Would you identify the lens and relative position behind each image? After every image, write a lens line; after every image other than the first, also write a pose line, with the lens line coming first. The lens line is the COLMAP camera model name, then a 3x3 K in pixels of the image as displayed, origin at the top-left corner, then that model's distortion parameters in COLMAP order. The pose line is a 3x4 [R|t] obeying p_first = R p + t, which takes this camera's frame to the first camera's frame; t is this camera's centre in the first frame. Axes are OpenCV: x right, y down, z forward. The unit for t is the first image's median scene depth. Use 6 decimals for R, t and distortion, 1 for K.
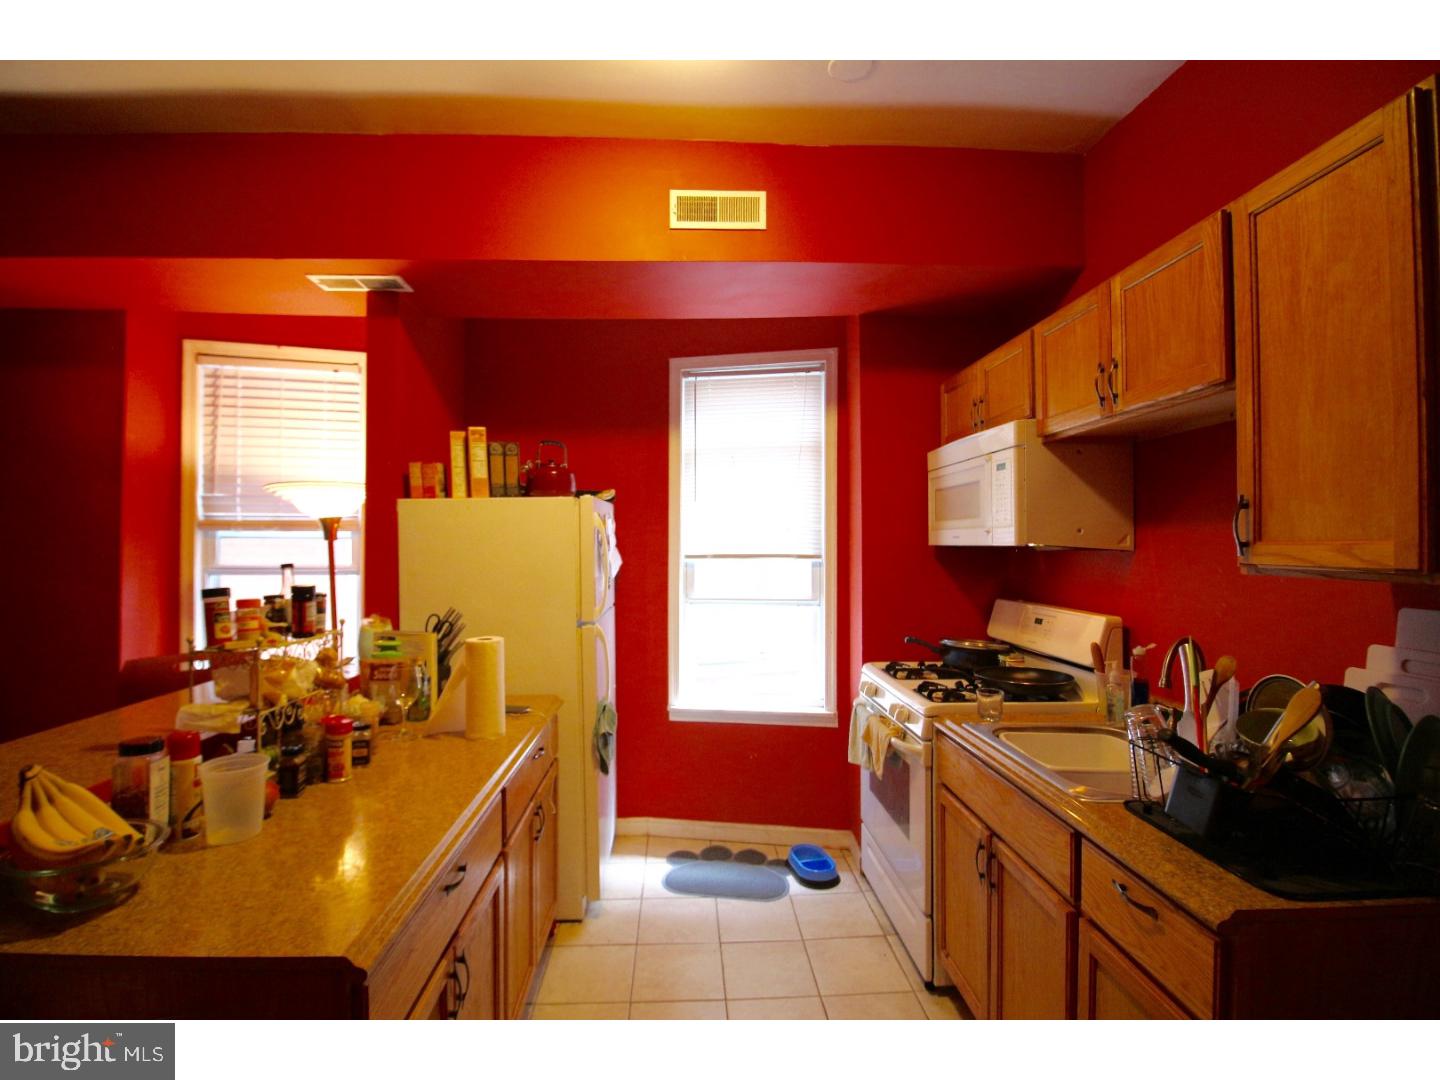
lens RADIAL K [[670.6, 0, 714.4], [0, 670.6, 541.2], [0, 0, 1]] dist [-0.016050, -0.000453]
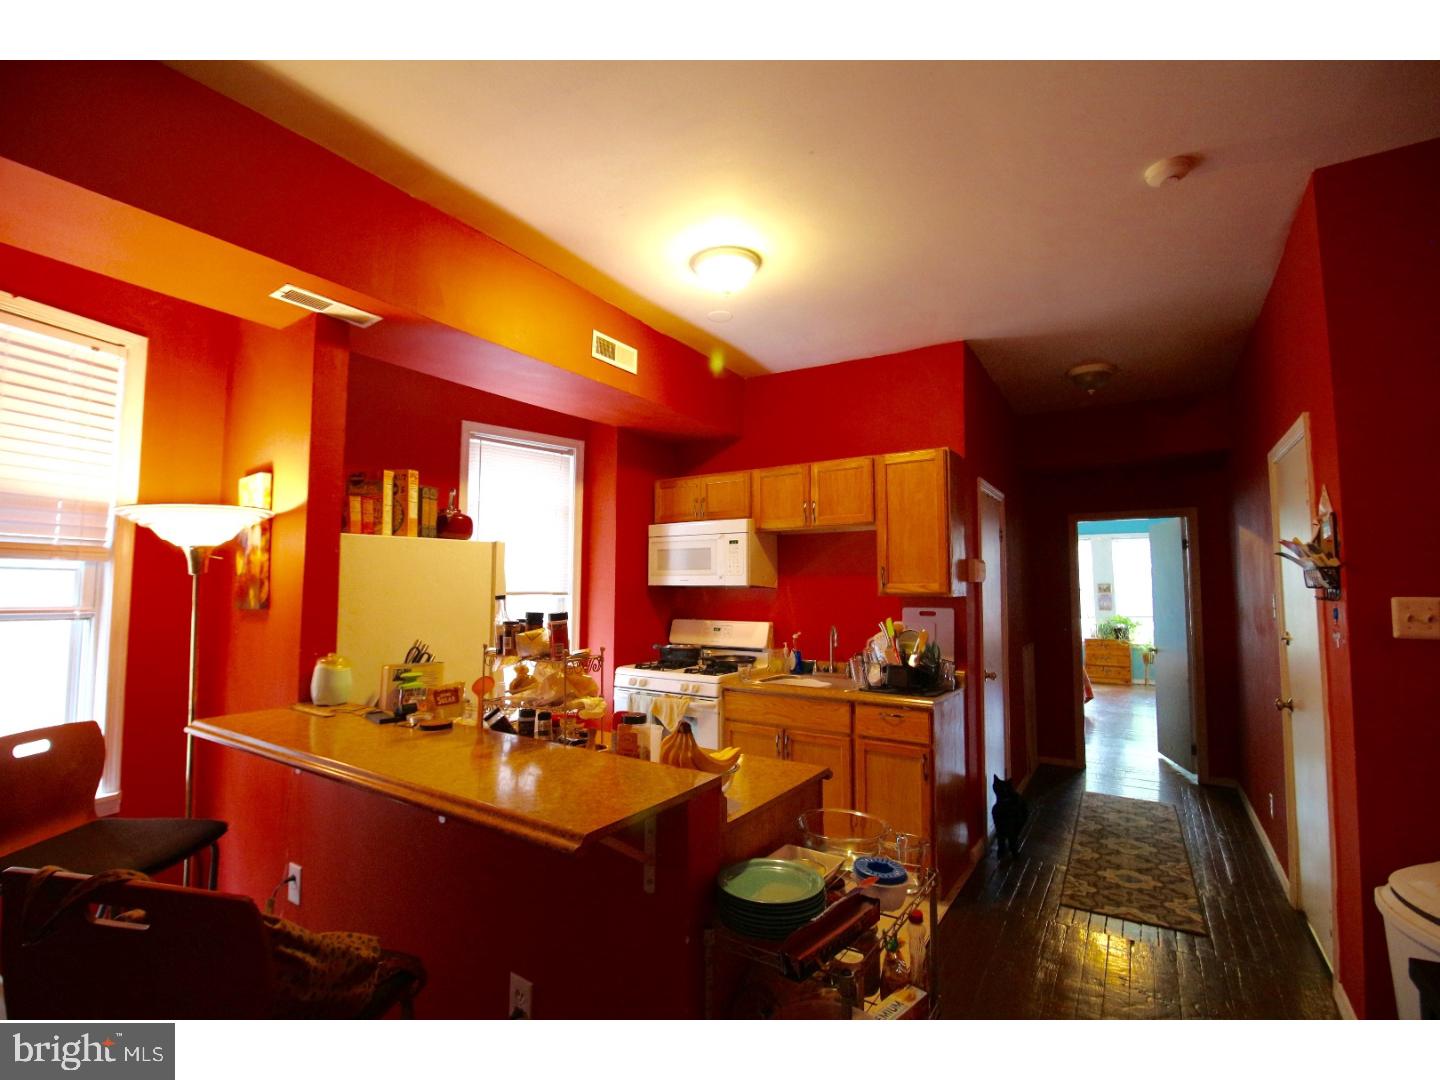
lens RADIAL K [[670.6, 0, 712.4], [0, 670.6, 541.7], [0, 0, 1]] dist [-0.016050, -0.000453]
pose [[0.569483, 0.059382, 0.819856, -0.944775], [-0.006055, 0.997663, -0.068055, 0.011335], [-0.821981, 0.033792, 0.568512, 0.010175]]
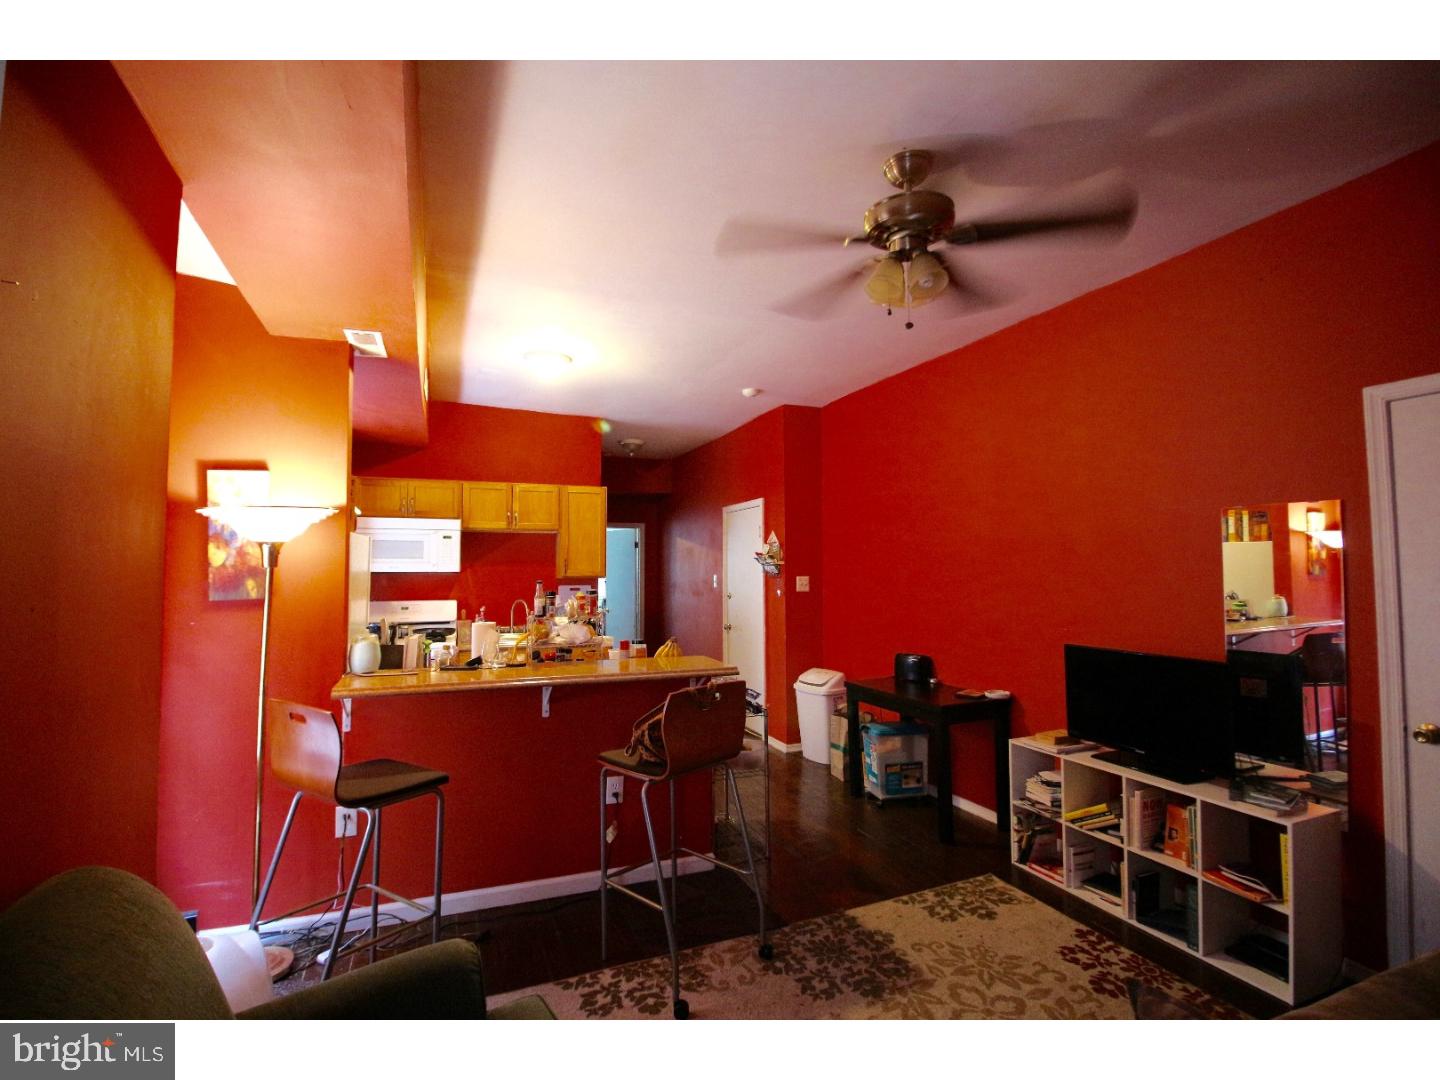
lens RADIAL K [[670.6, 0, 721.1], [0, 670.6, 537.2], [0, 0, 1]] dist [-0.016050, -0.000453]
pose [[-0.373383, 0.046031, 0.926535, -1.768606], [-0.002729, 0.998709, -0.050716, 0.002945], [-0.927673, -0.021465, -0.372775, 0.852363]]
